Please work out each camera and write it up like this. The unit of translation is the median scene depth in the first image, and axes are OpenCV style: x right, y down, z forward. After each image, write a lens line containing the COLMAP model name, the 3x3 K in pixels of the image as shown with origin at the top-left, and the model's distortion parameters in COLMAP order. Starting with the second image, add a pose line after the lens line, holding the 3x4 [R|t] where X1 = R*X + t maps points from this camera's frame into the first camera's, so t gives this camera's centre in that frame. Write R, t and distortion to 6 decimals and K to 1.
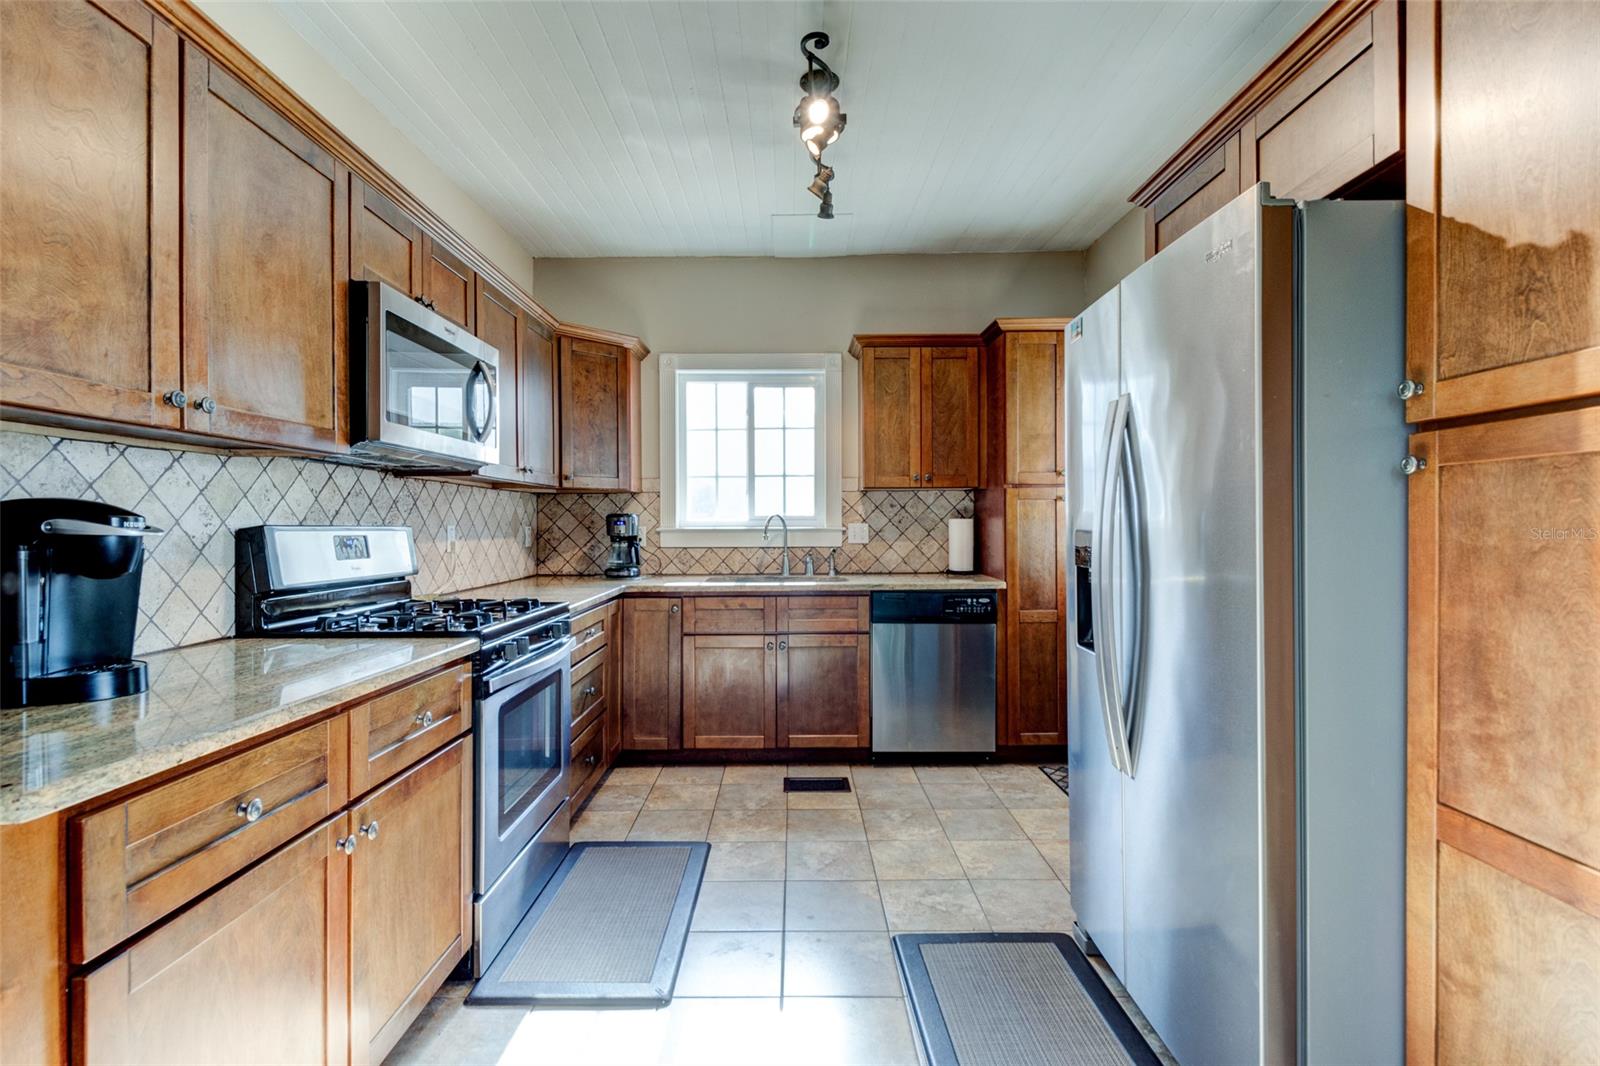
lens RADIAL K [[751.3, 0, 798.6], [0, 751.3, 526.4], [0, 0, 1]] dist [-0.021212, -0.001687]
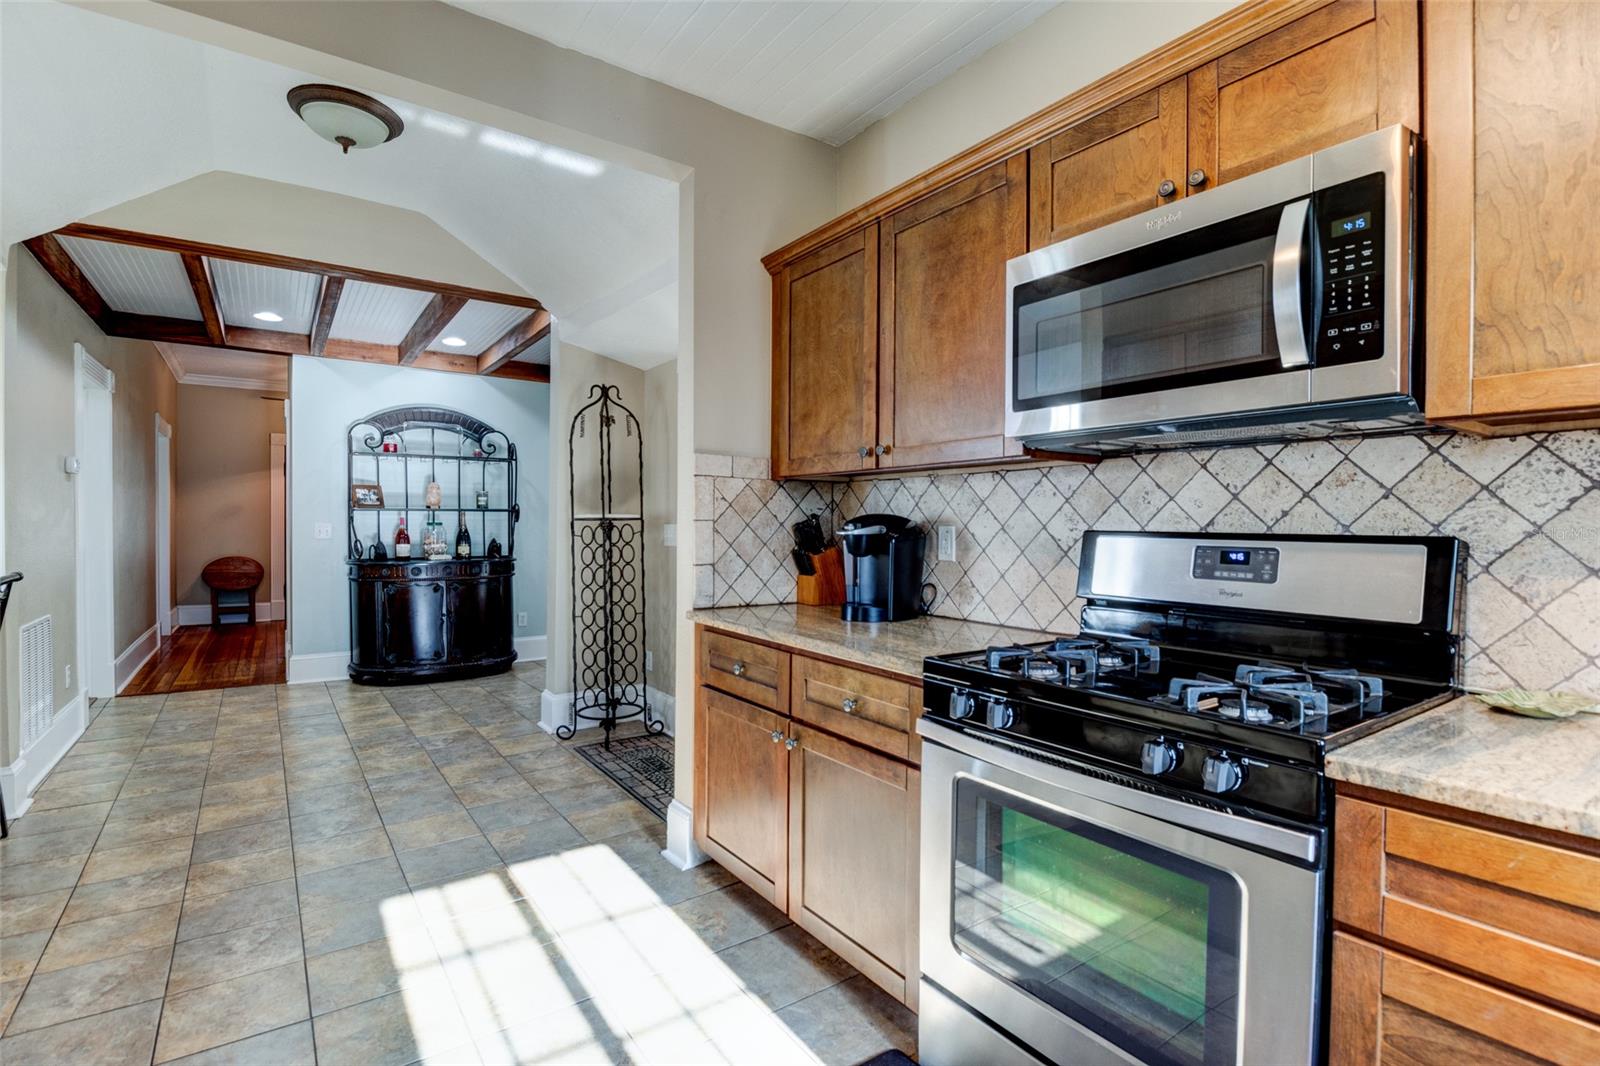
lens RADIAL K [[751.3, 0, 801.2], [0, 751.3, 534.9], [0, 0, 1]] dist [-0.021212, -0.001687]
pose [[-0.820047, 0.003589, -0.572285, 0.154154], [-0.006394, 0.999860, 0.015434, -0.007962], [0.572260, 0.016316, -0.819910, 1.514472]]
